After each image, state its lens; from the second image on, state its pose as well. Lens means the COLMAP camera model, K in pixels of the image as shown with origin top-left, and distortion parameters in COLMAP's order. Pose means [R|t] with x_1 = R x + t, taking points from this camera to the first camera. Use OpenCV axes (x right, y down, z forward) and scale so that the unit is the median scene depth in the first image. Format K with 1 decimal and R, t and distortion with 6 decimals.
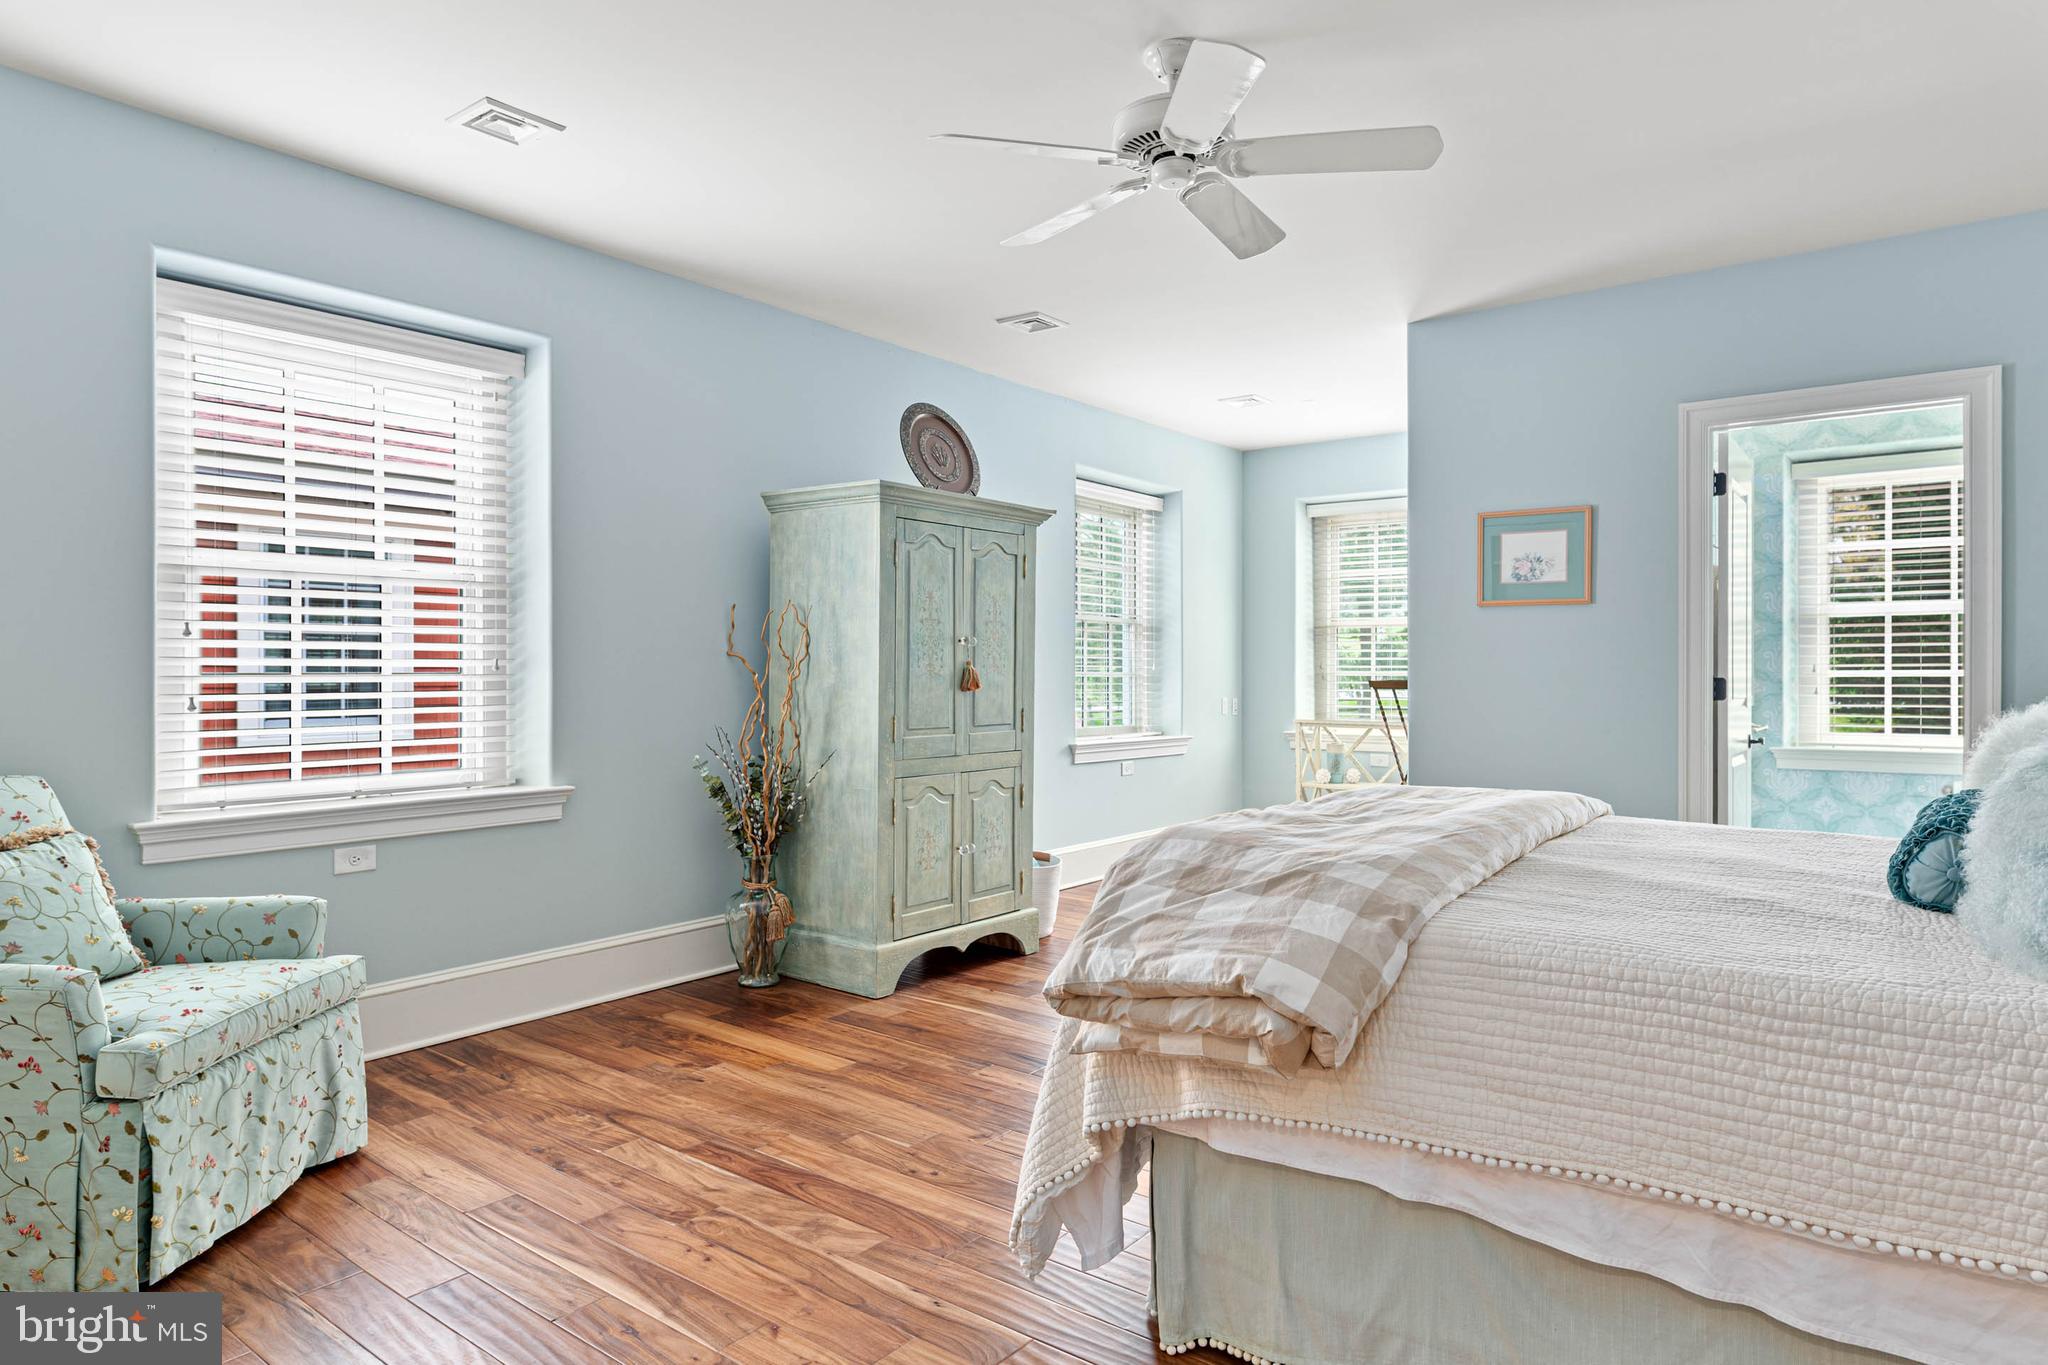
lens RADIAL K [[1177.0, 0, 1025.0], [0, 1177.0, 687.3], [0, 0, 1]] dist [0.001151, -0.003266]
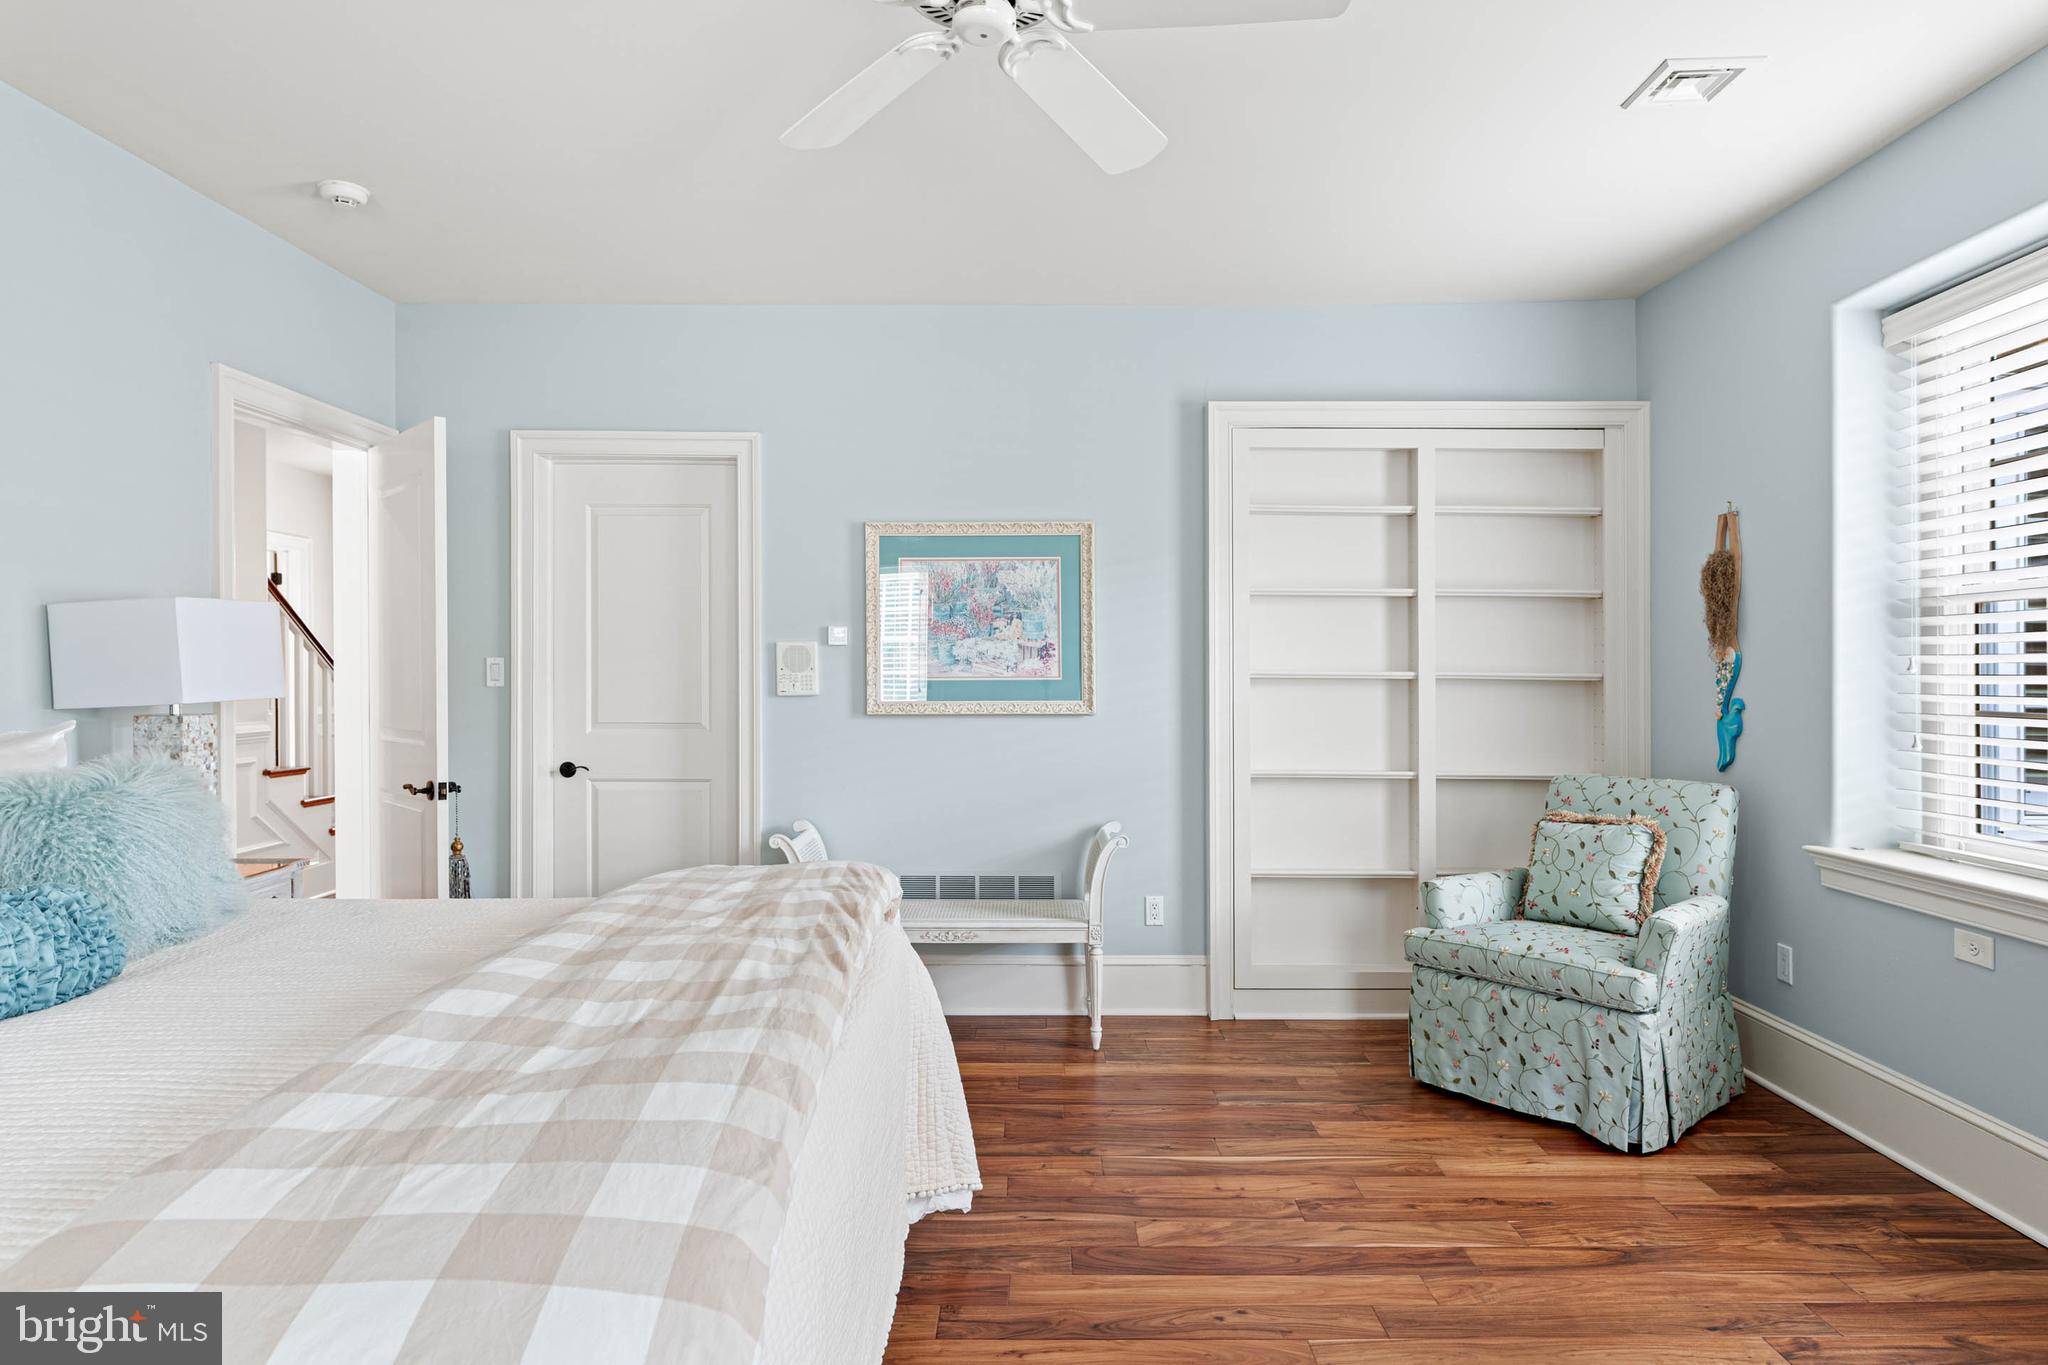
lens RADIAL K [[1177.0, 0, 1033.0], [0, 1177.0, 673.9], [0, 0, 1]] dist [0.001151, -0.003266]
pose [[-0.807221, 0.001958, -0.590247, 0.474475], [-0.000327, 0.999993, 0.003764, -0.048600], [0.590250, 0.003231, -0.807214, 1.430333]]
